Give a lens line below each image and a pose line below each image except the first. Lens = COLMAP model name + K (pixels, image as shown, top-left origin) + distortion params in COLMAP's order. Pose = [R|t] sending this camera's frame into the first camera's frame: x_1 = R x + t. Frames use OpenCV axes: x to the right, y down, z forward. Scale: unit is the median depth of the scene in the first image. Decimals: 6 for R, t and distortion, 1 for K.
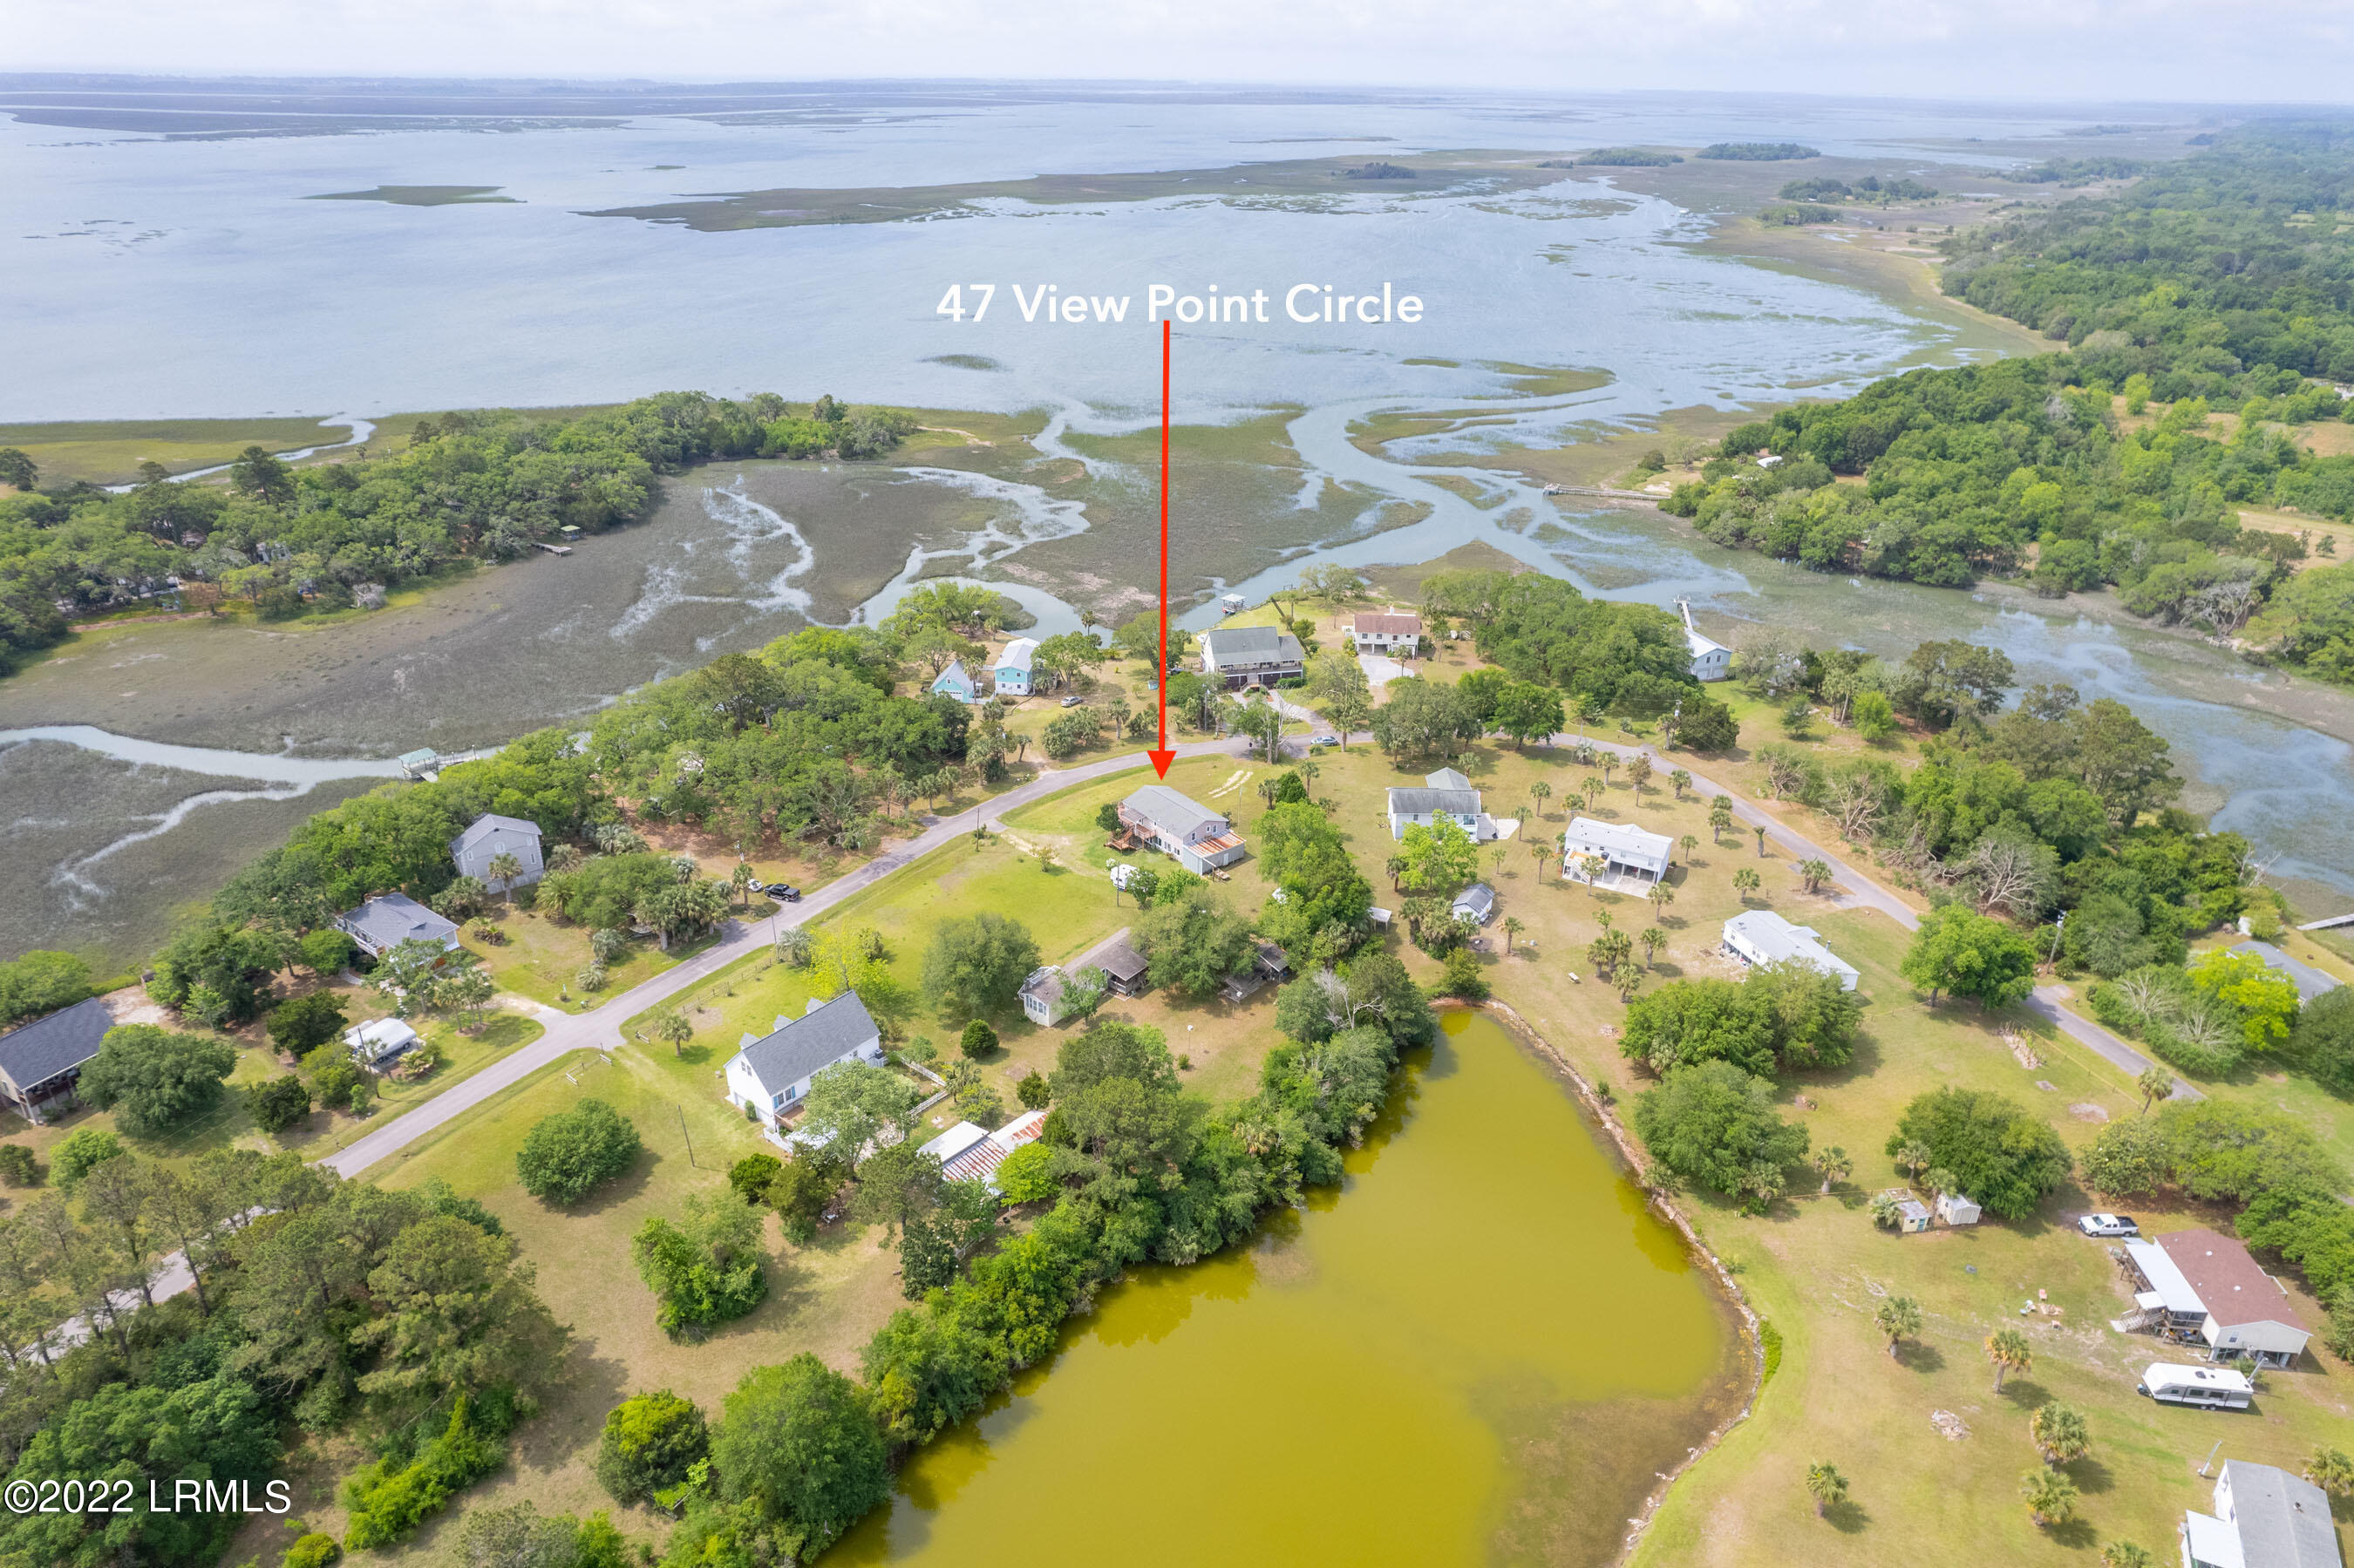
lens RADIAL K [[1516.6, 0, 1183.3], [0, 1516.6, 789.2], [0, 0, 1]] dist [-0.078746, 0.066078]
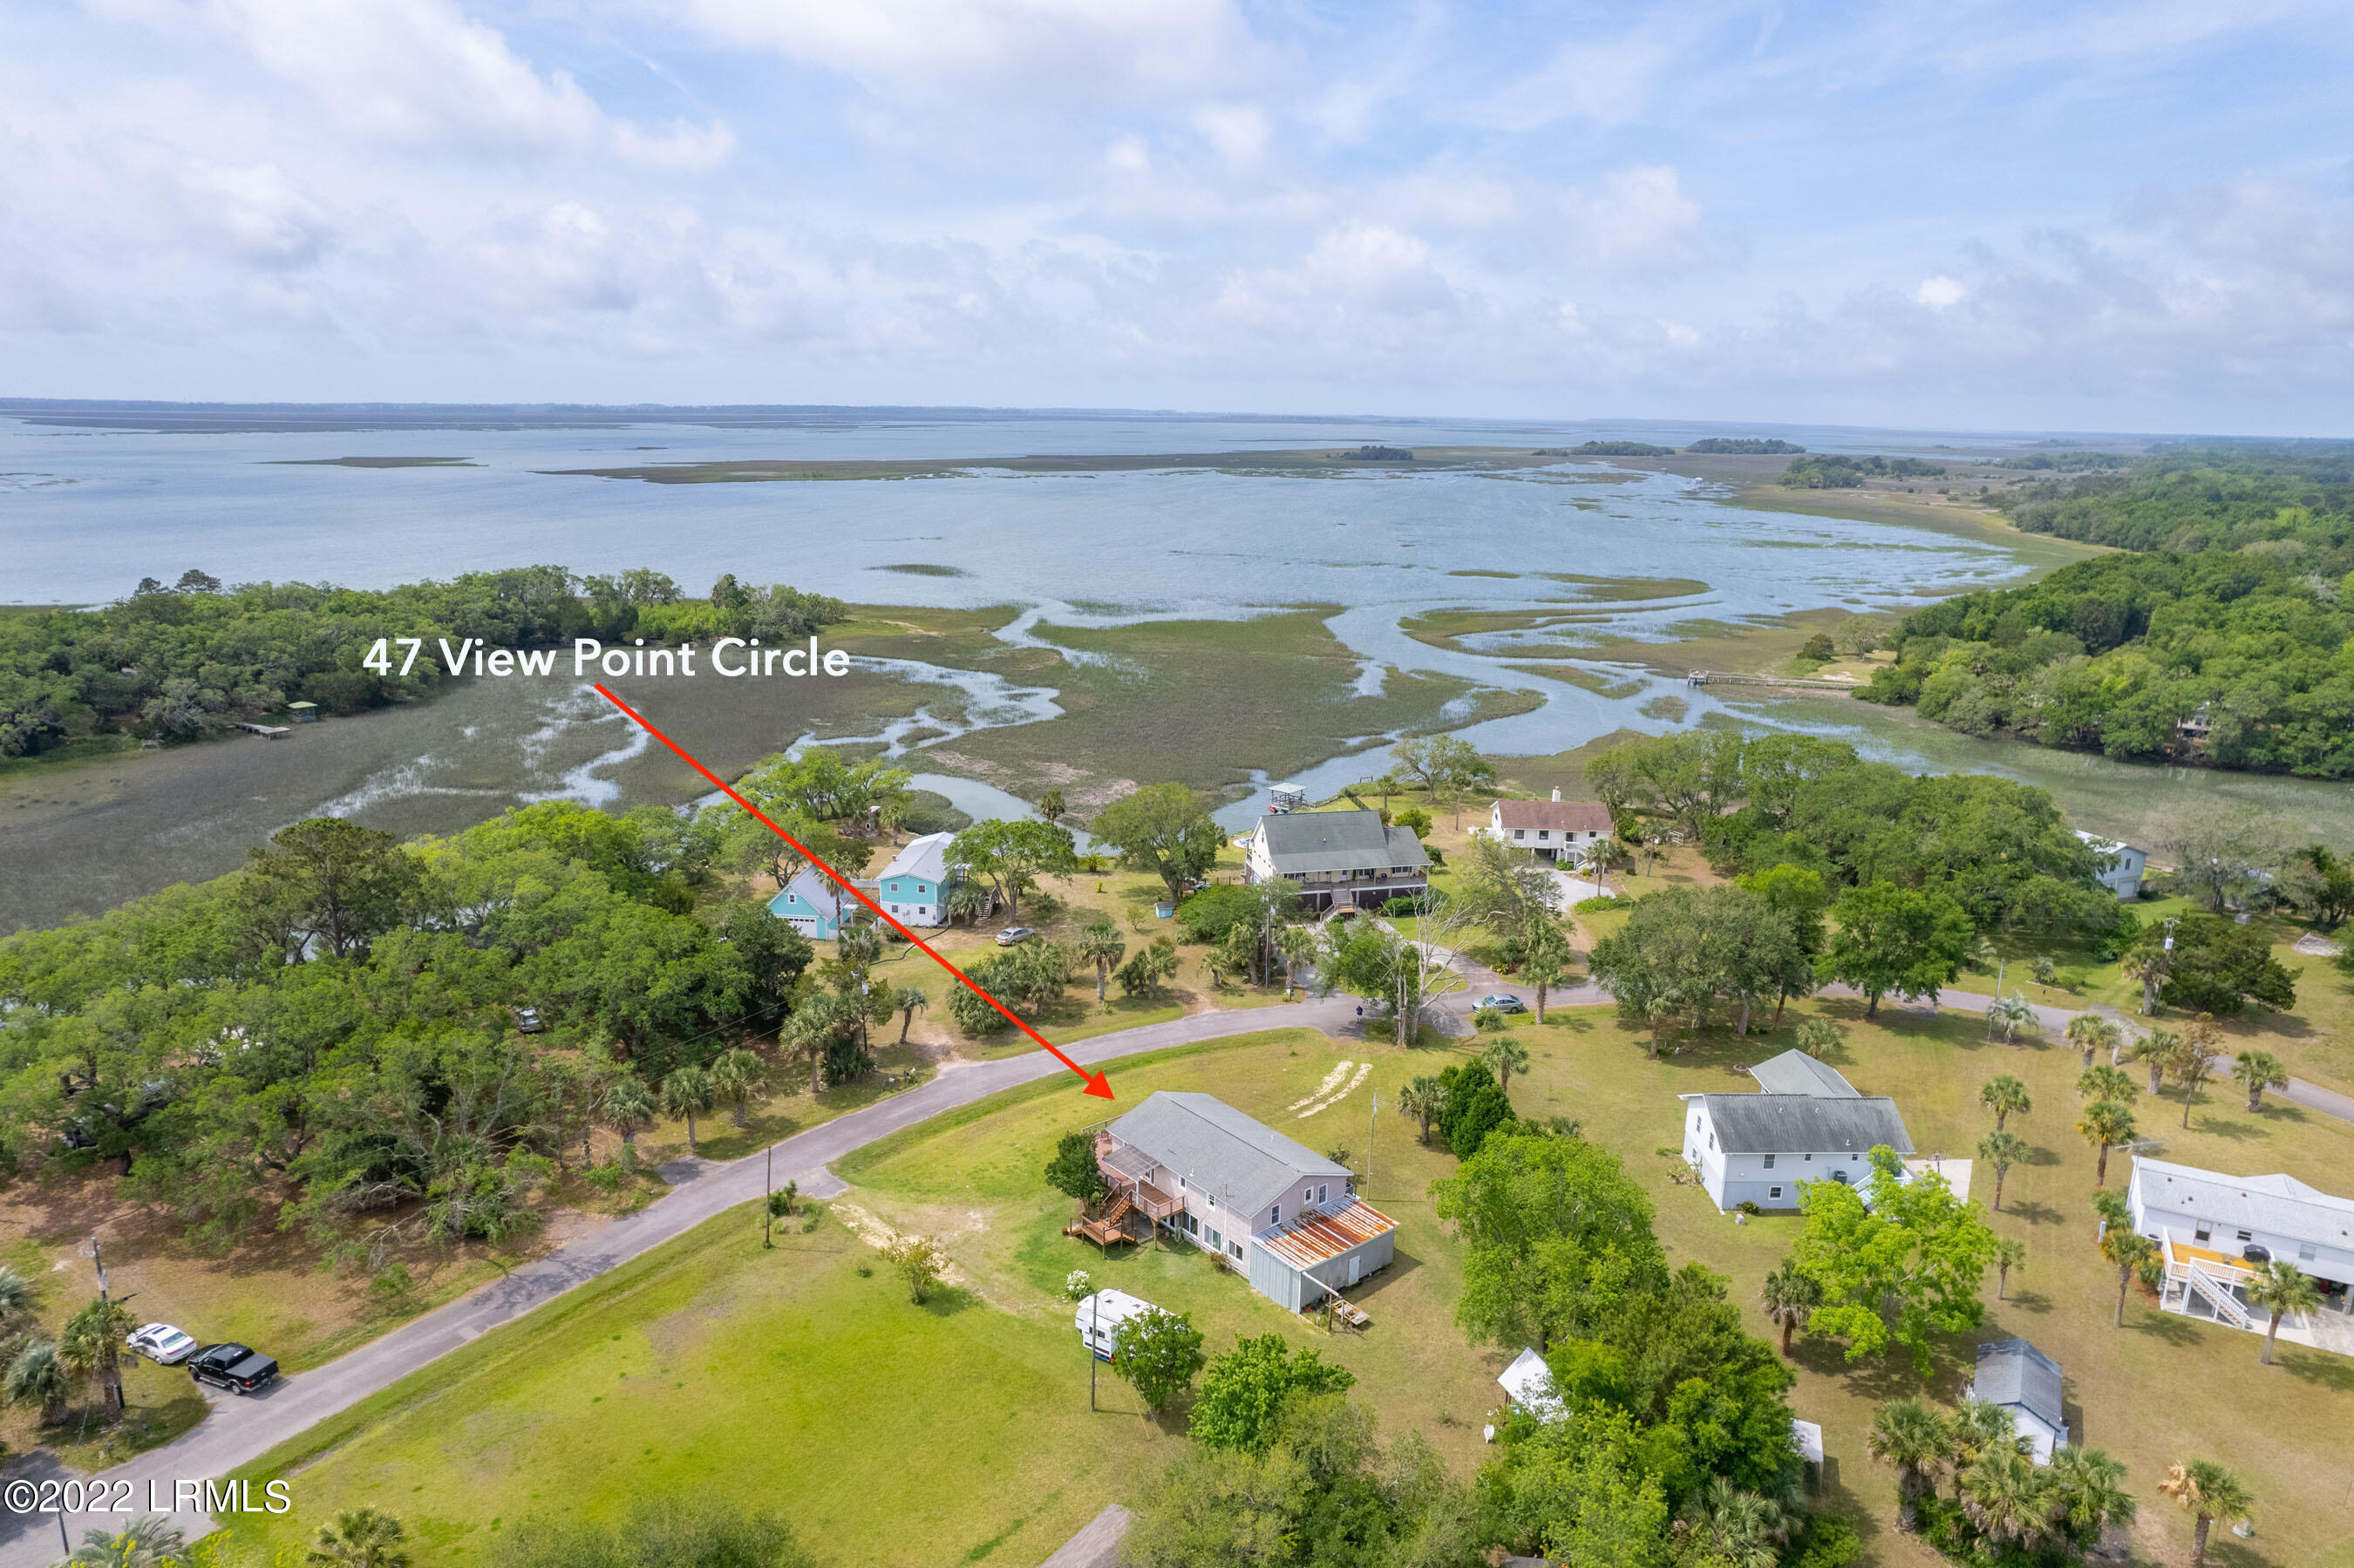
lens RADIAL K [[1516.6, 0, 1183.3], [0, 1516.6, 789.2], [0, 0, 1]] dist [-0.078746, 0.066078]
pose [[0.999968, -0.000499, 0.007928, -0.015612], [0.002073, 0.979831, -0.199817, -0.000692], [-0.007668, 0.199827, 0.979801, 0.400352]]
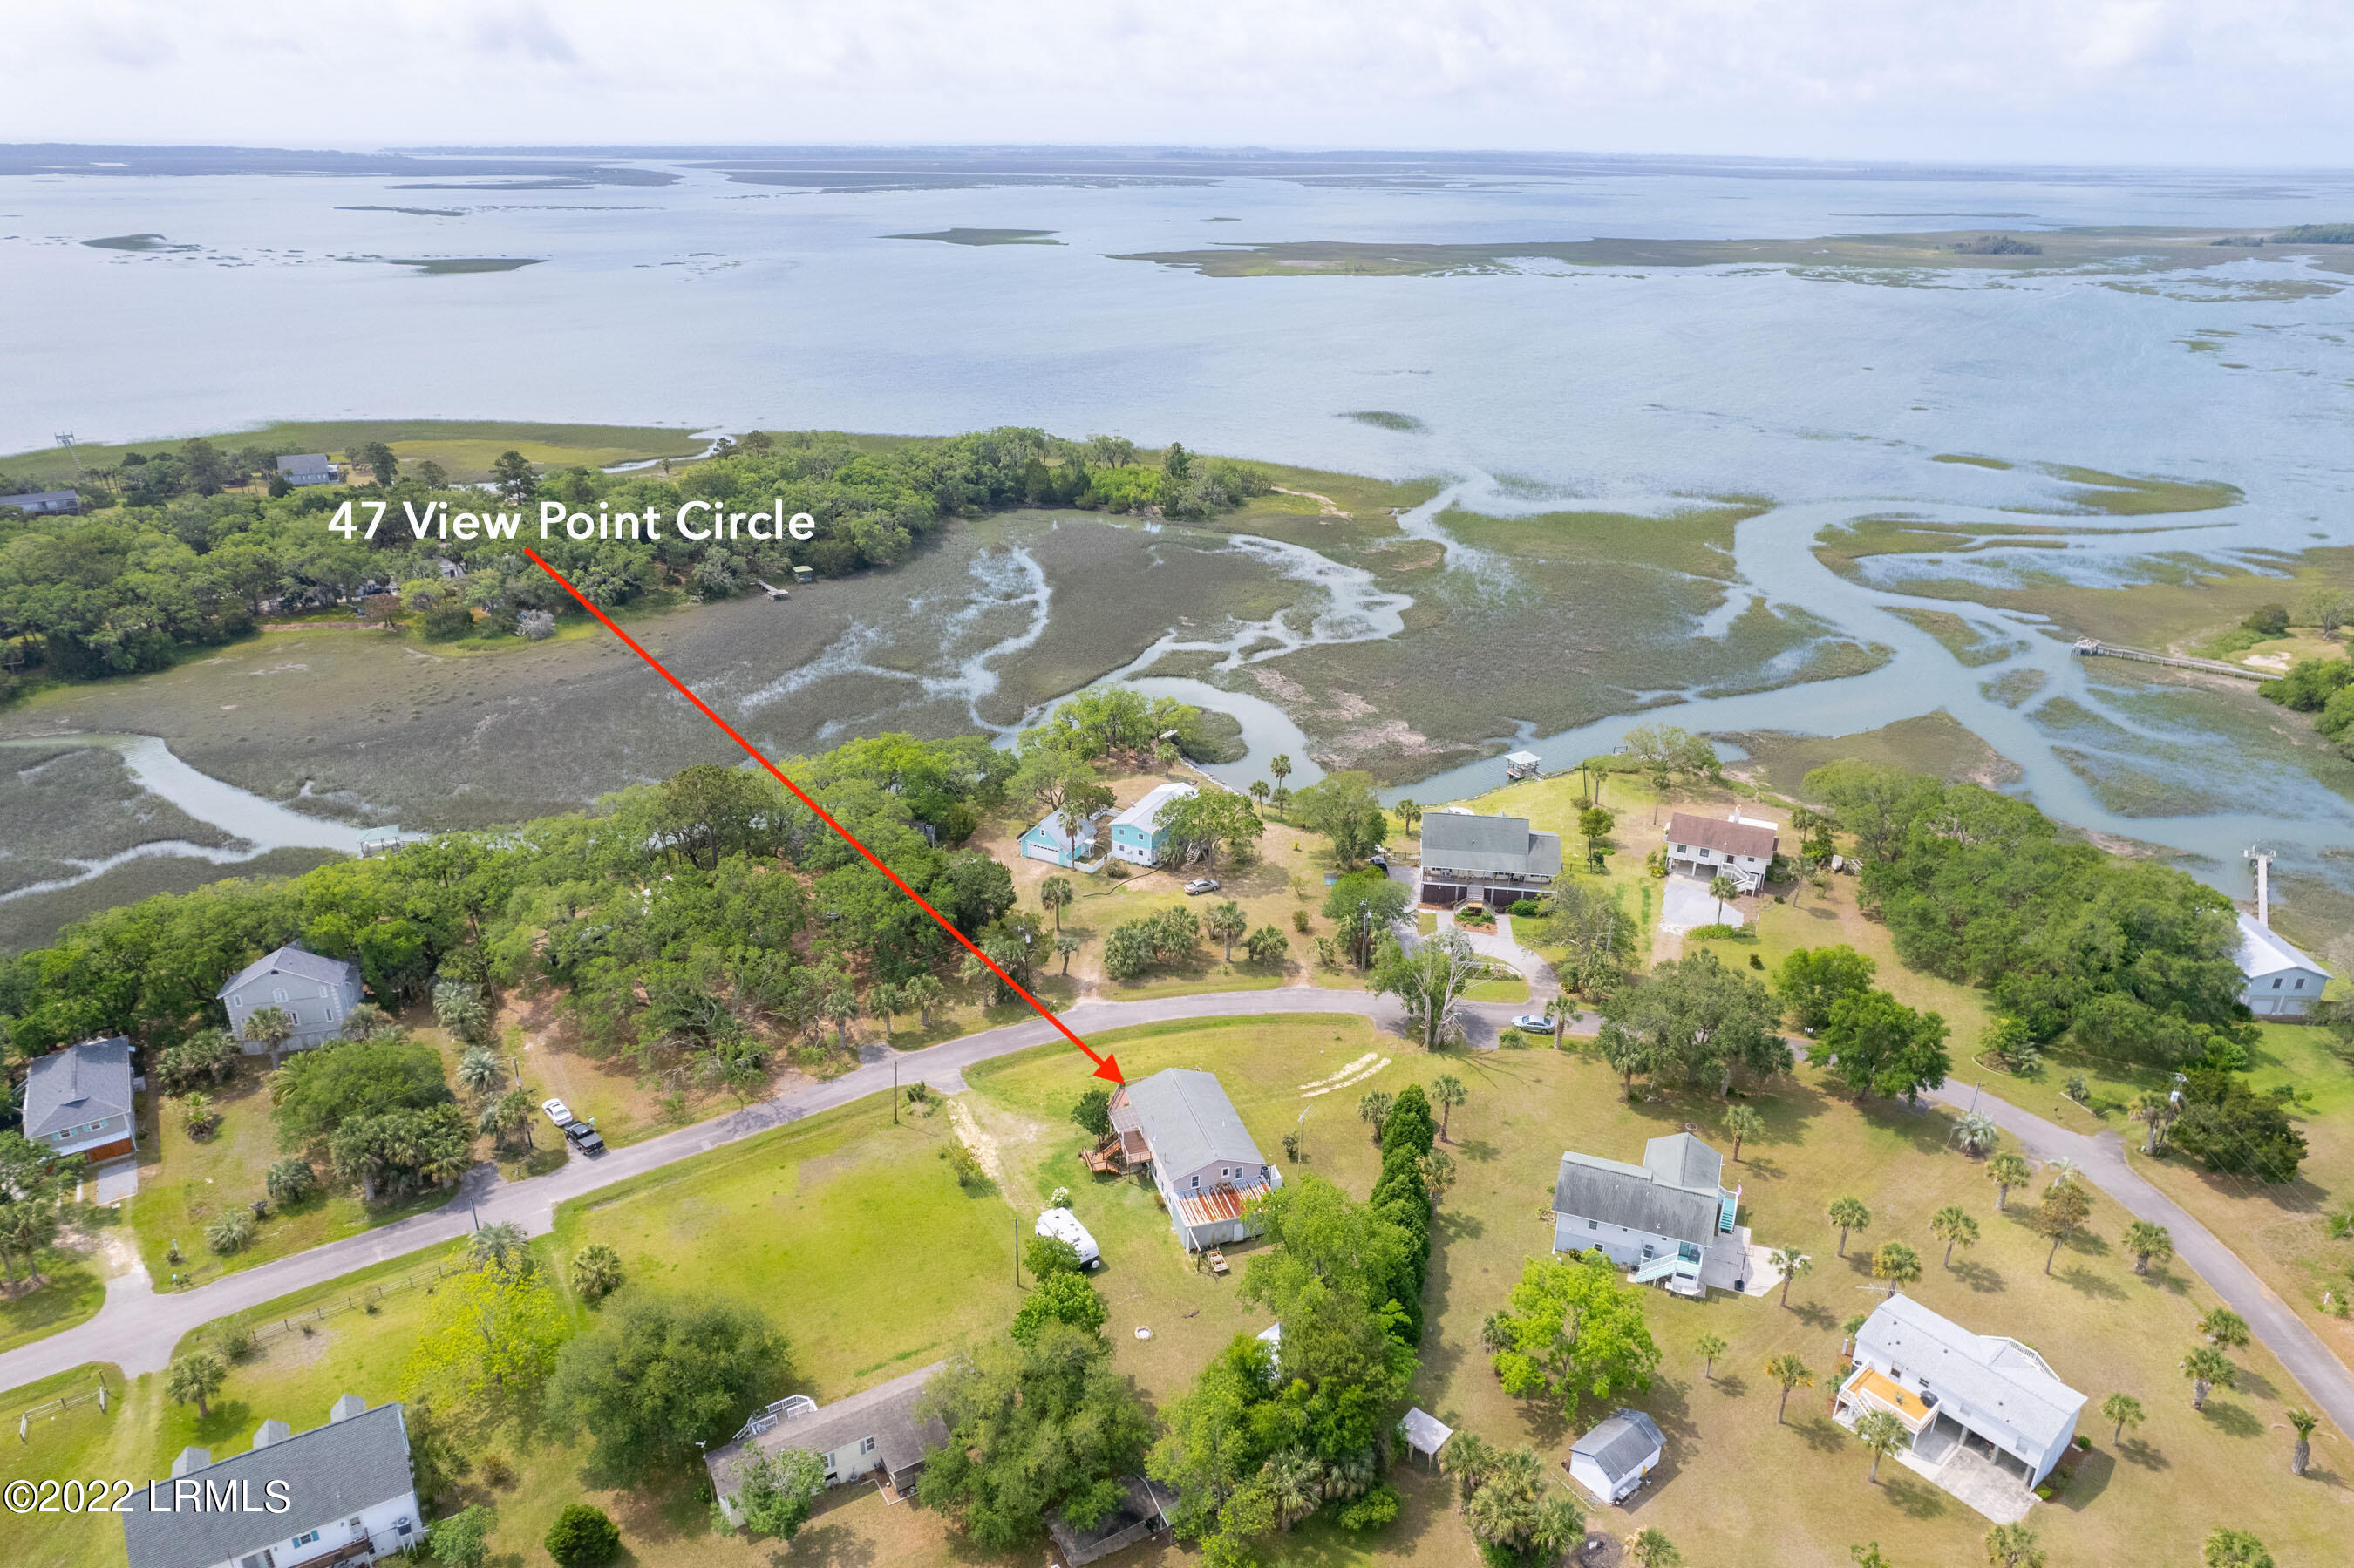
lens RADIAL K [[1516.6, 0, 1183.3], [0, 1516.6, 789.2], [0, 0, 1]] dist [-0.078746, 0.066078]
pose [[0.931661, 0.140311, -0.335143, 0.128348], [-0.154506, 0.987863, -0.015932, -0.079553], [0.328840, 0.066625, 0.942033, 0.298721]]
